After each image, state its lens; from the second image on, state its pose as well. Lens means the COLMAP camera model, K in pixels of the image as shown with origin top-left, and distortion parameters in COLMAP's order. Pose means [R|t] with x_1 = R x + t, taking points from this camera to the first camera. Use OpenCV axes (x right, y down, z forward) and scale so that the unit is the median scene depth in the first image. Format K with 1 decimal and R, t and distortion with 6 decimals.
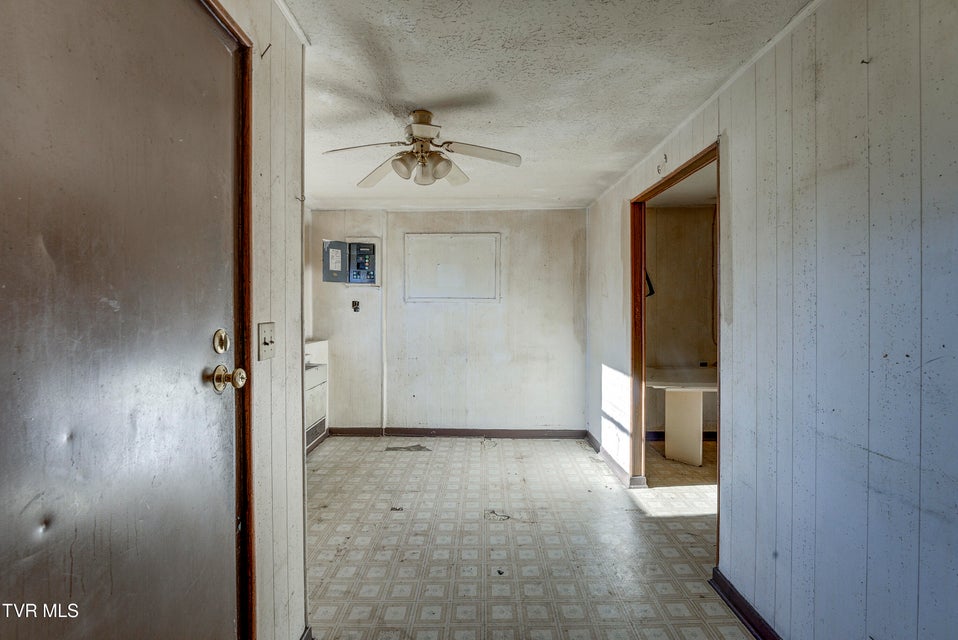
lens RADIAL K [[452.8, 0, 480.6], [0, 452.8, 317.8], [0, 0, 1]] dist [-0.013669, 0.000702]
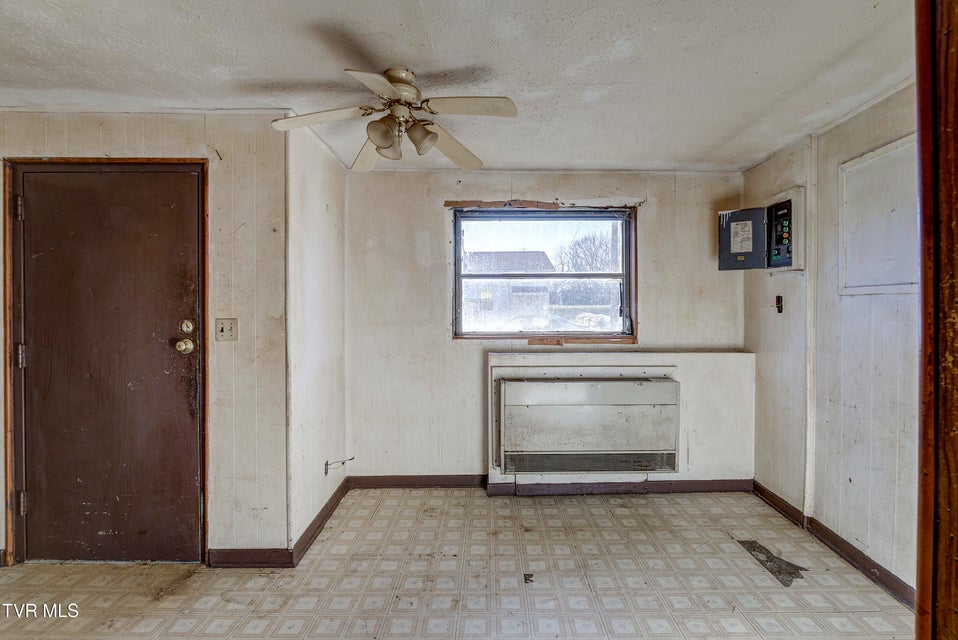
lens RADIAL K [[452.8, 0, 482.0], [0, 452.8, 311.5], [0, 0, 1]] dist [-0.013669, 0.000702]
pose [[-0.001029, 0.010567, -0.999944, 0.402911], [-0.014027, 0.999846, 0.010581, -0.018111], [0.999901, 0.014037, -0.000881, 0.665286]]
